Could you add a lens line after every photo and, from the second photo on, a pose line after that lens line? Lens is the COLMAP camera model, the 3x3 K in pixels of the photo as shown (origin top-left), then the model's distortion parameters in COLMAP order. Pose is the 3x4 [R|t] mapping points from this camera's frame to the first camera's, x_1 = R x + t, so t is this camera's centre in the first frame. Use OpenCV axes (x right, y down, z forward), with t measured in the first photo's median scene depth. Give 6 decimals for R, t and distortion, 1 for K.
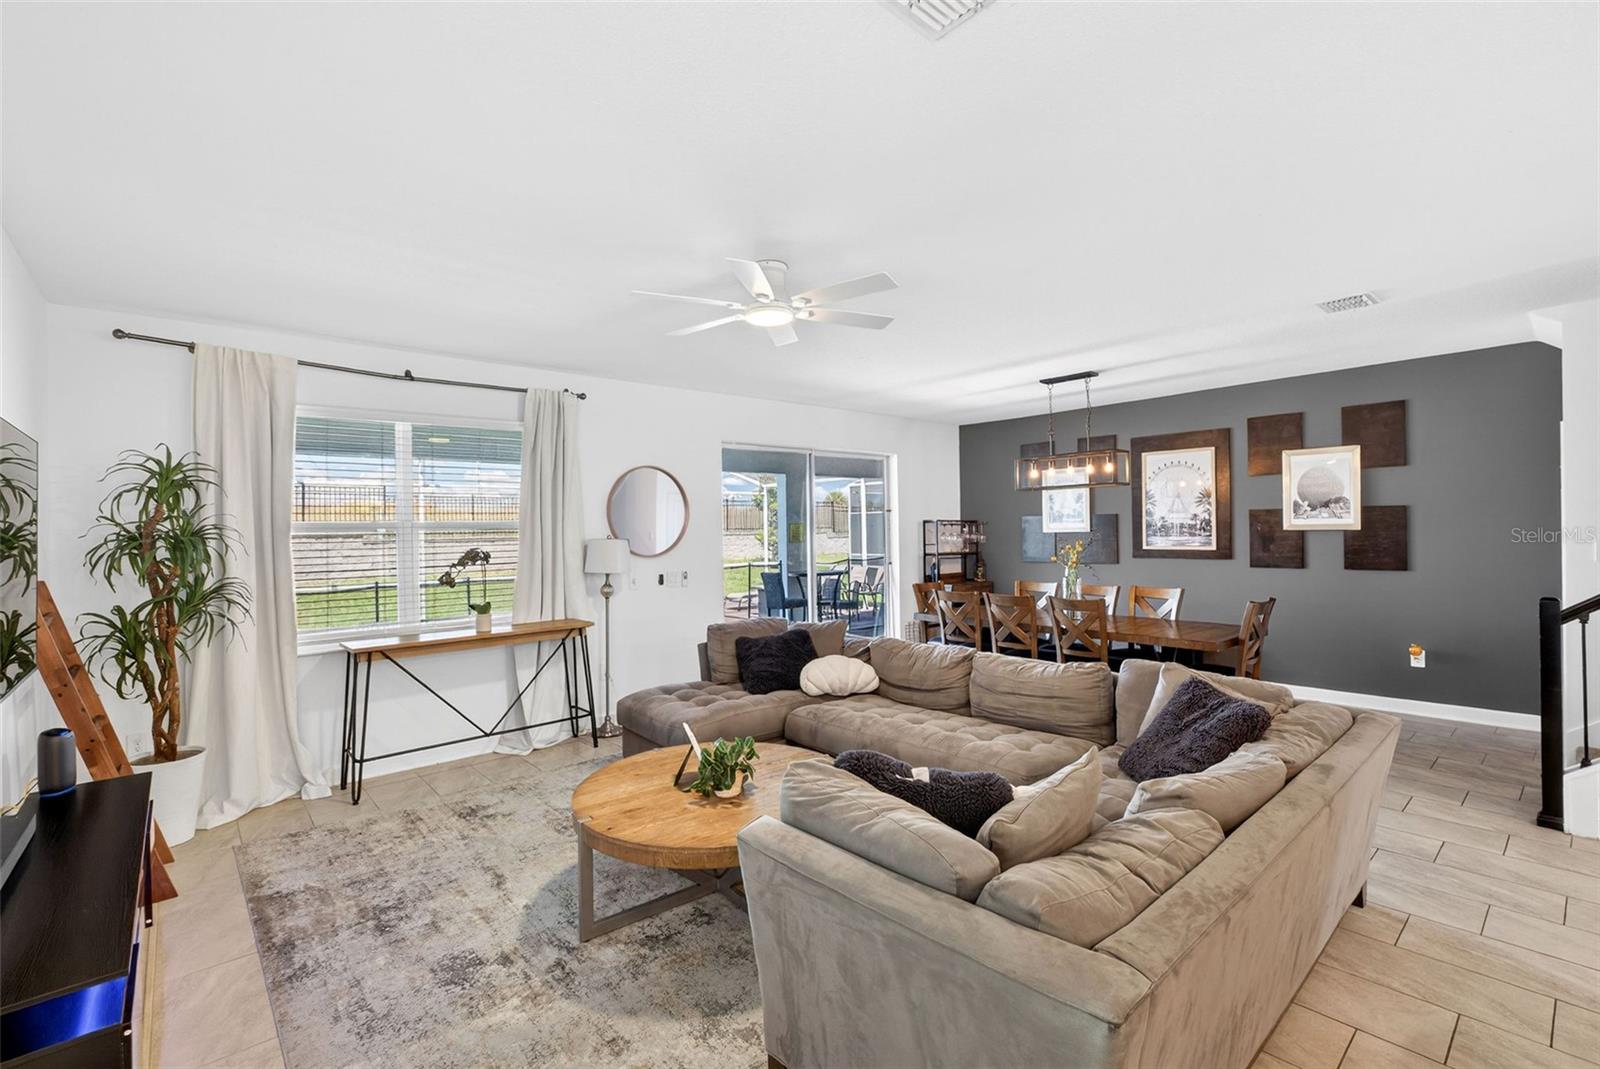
lens RADIAL K [[705.3, 0, 800.0], [0, 705.3, 534.5], [0, 0, 1]] dist [-0.002623, -0.001531]
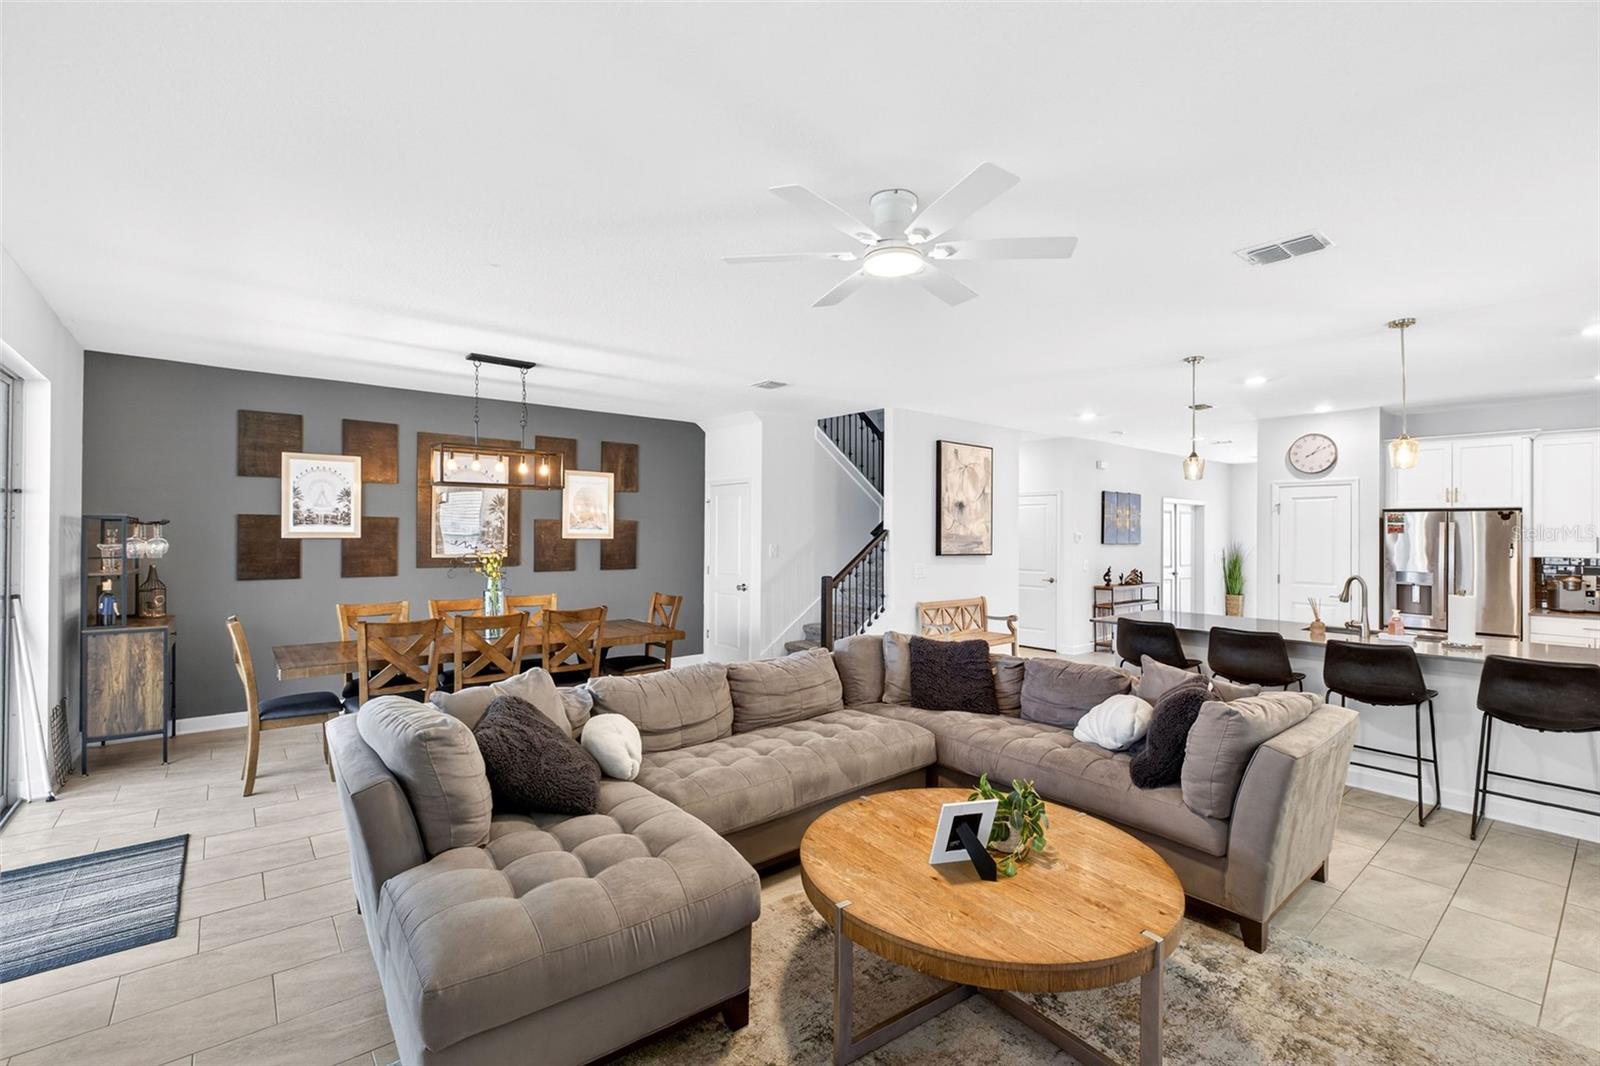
lens RADIAL K [[690.5, 0, 800.0], [0, 690.5, 533.0], [0, 0, 1]] dist [0.035347, -0.000112]
pose [[0.040739, 0.016601, 0.999032, -0.454572], [-0.002398, 0.999861, -0.016517, 0.003119], [-0.999167, -0.001723, 0.040773, 0.580489]]
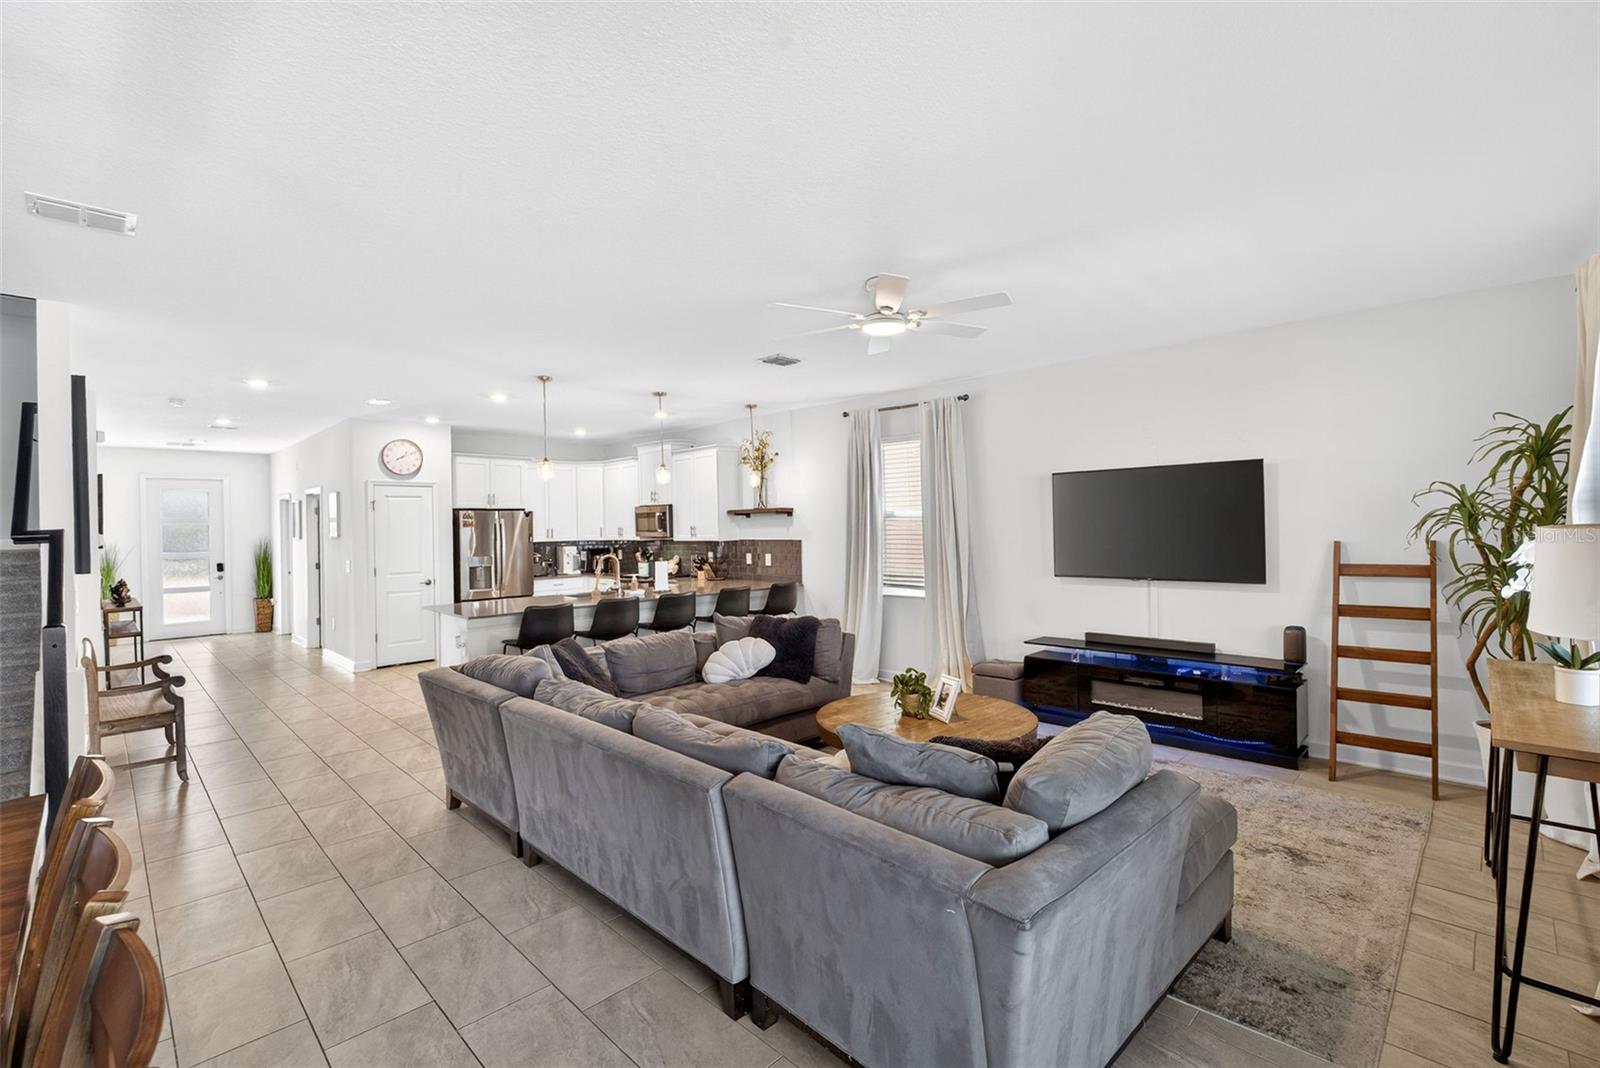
lens RADIAL K [[705.3, 0, 800.0], [0, 705.3, 534.0], [0, 0, 1]] dist [-0.002623, -0.001531]
pose [[-0.997653, 0.036098, -0.058180, 0.086923], [0.035081, 0.999215, 0.018413, -0.006005], [0.058799, 0.016329, -0.998136, 1.115884]]
